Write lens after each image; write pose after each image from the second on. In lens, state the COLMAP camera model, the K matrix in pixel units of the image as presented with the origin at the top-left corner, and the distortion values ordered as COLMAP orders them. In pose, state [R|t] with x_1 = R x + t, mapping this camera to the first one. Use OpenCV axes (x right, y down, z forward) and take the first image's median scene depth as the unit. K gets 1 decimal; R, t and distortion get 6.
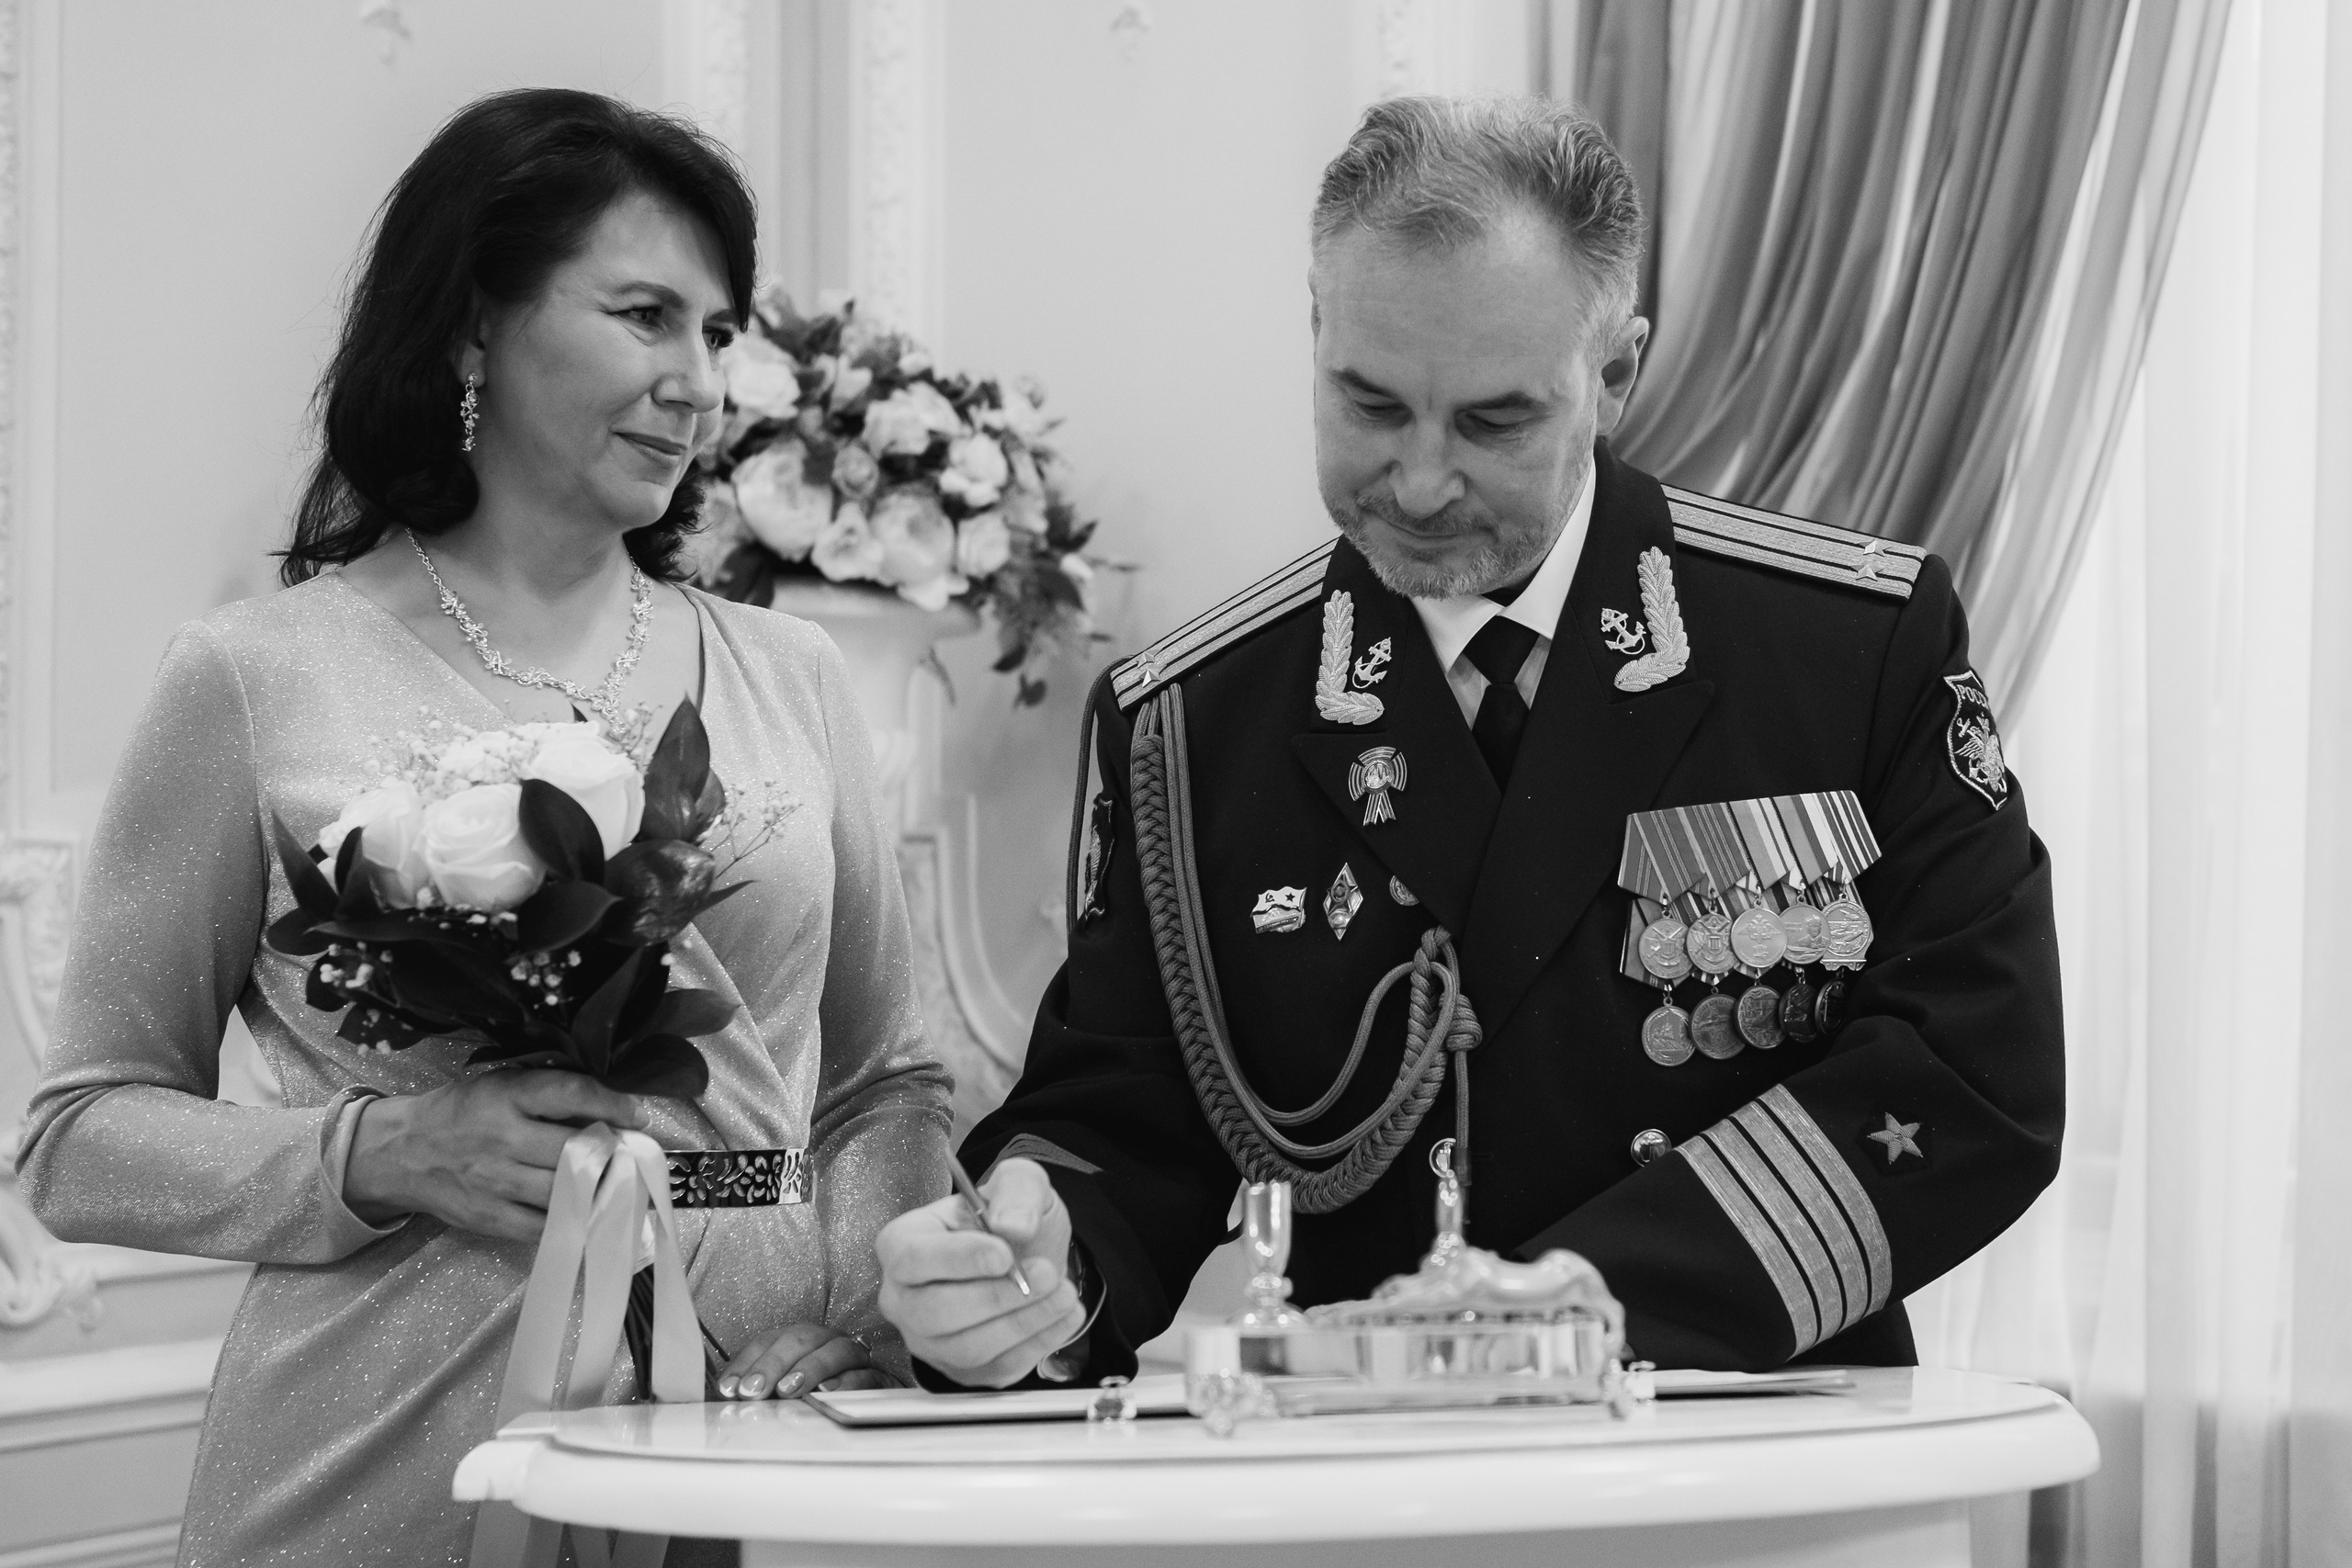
lens RADIAL K [[2759.4, 0, 1176.0], [0, 2759.4, 784.0], [0, 0, 1]] dist [-0.033820, 0.049892]
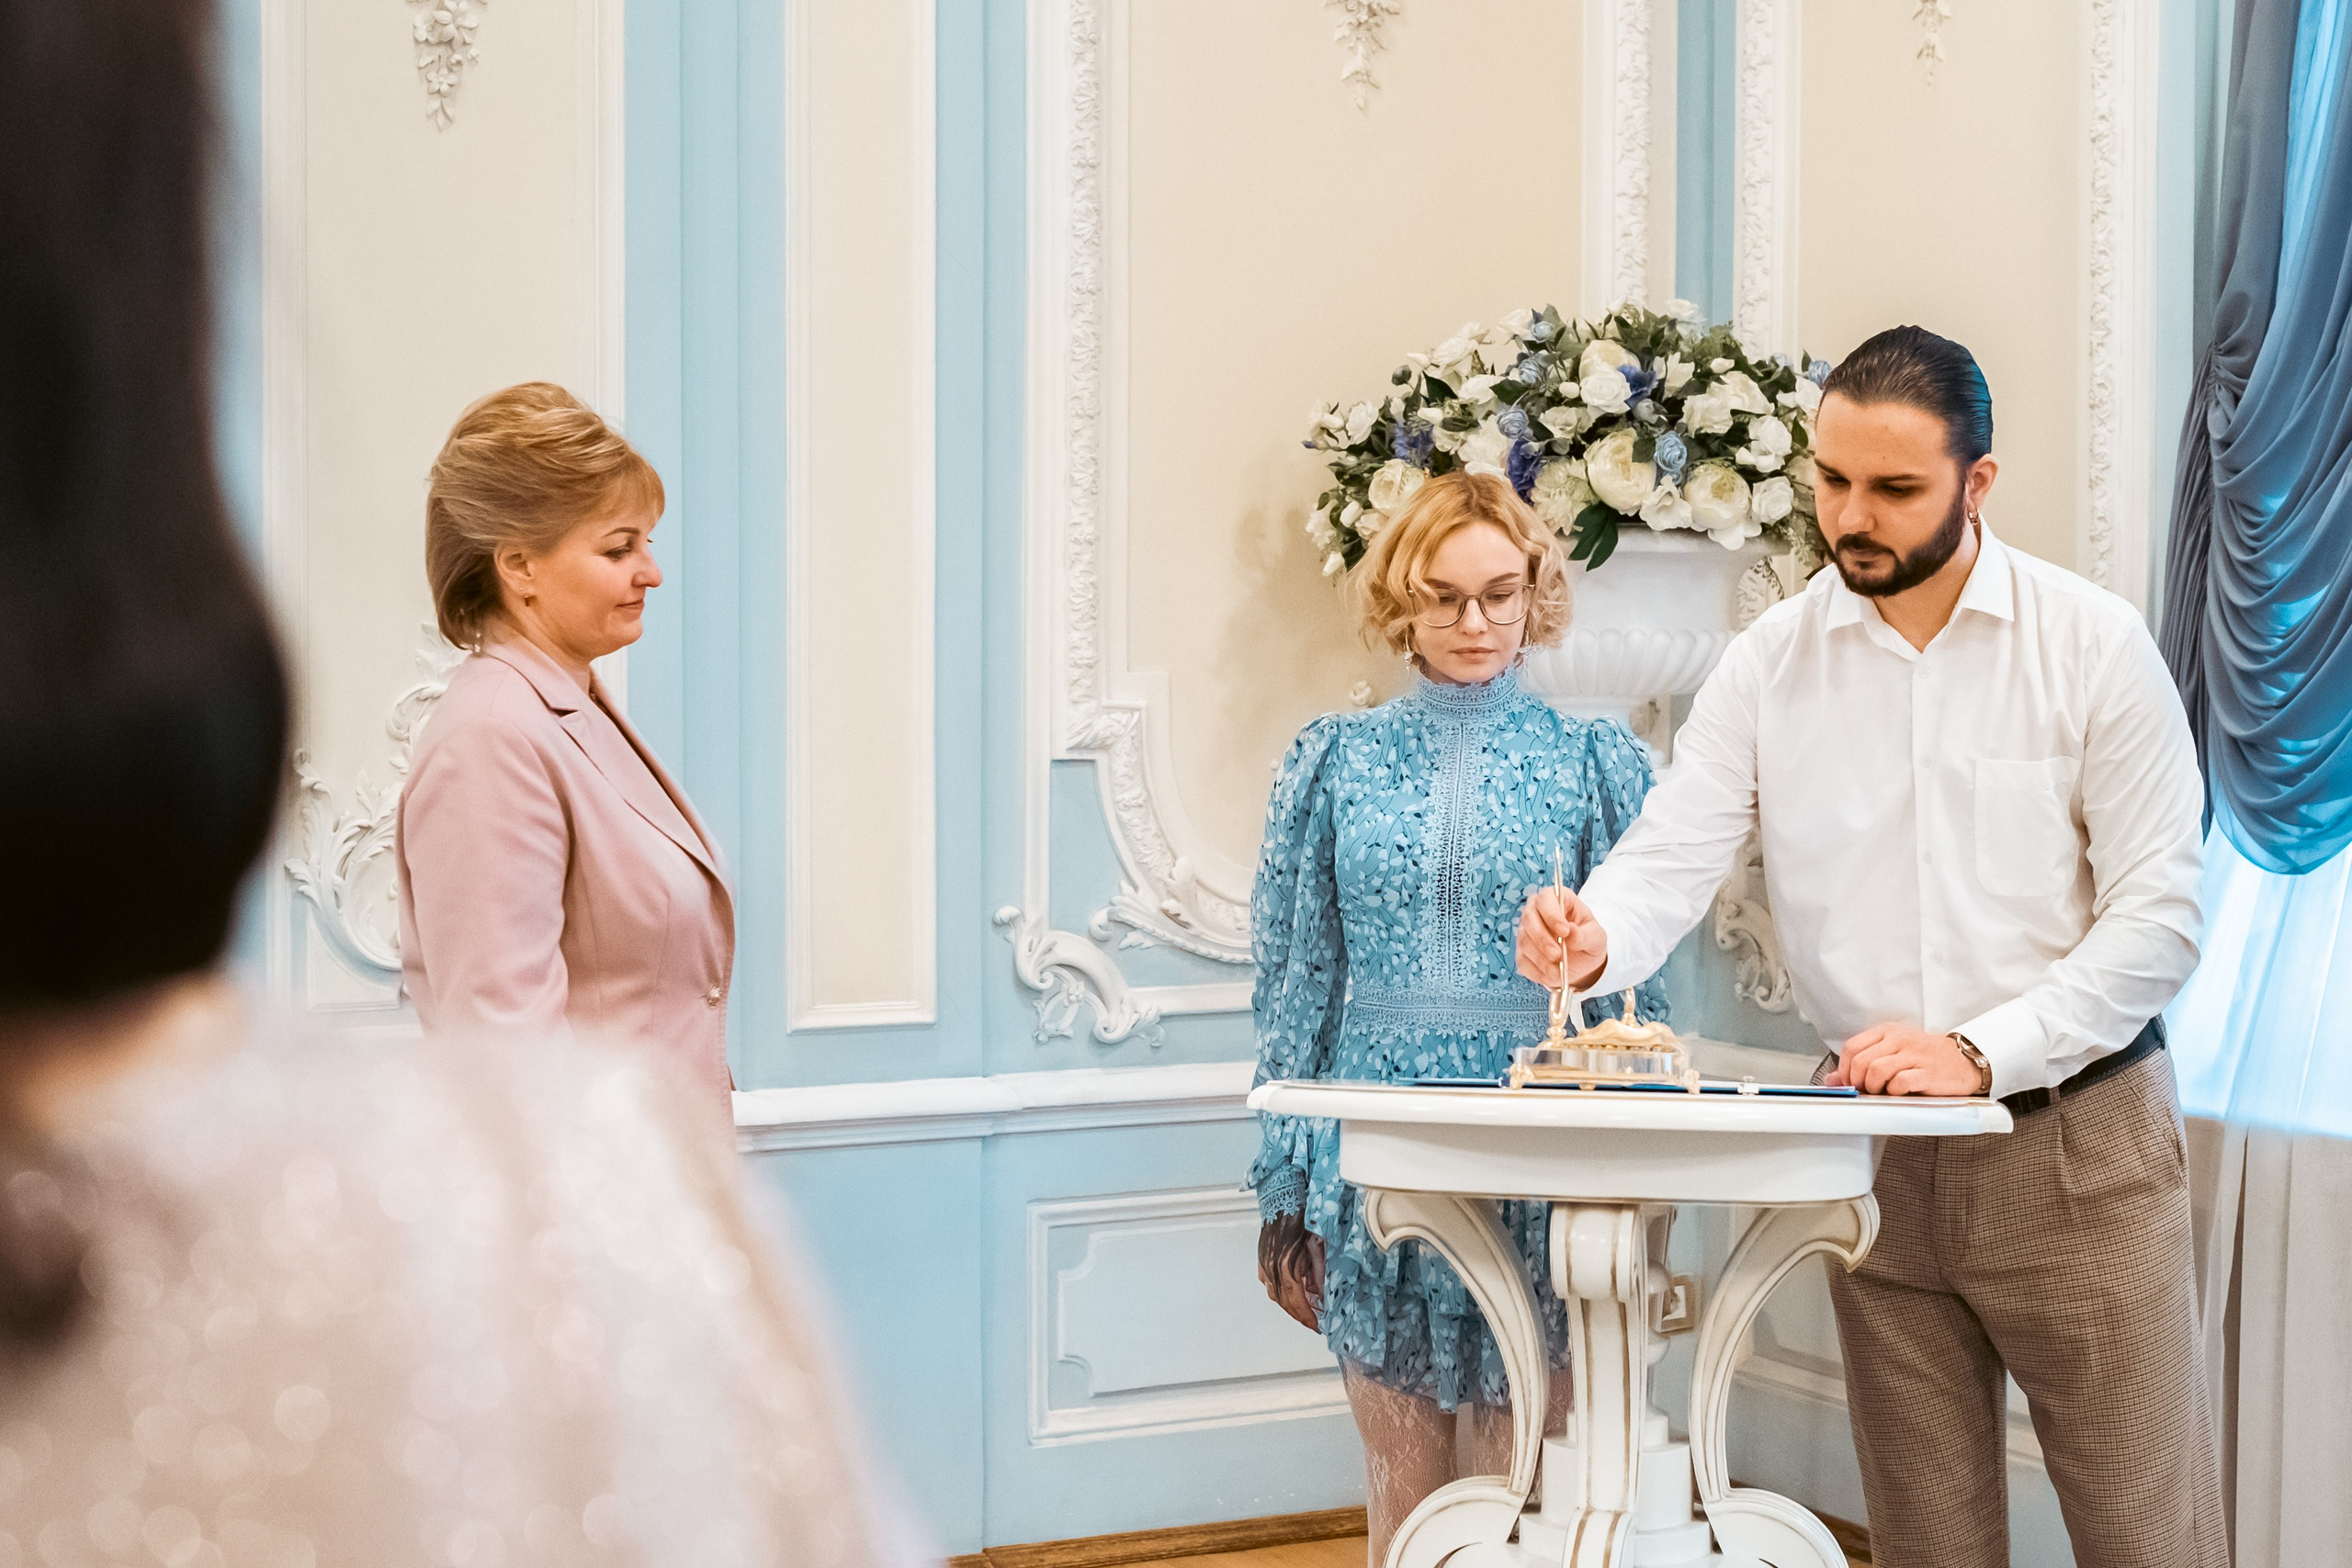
lens RADIAL K [[2759.4, 0, 1176.0], [0, 2759.4, 784.0], [0, 0, 1]] dist [-0.033820, 0.049892]
pose [[0.926967, 0.024974, -0.374310, 0.164646], [0.005461, 0.996778, 0.080028, -0.058748], [0.375102, -0.076228, 0.923844, -0.344661]]
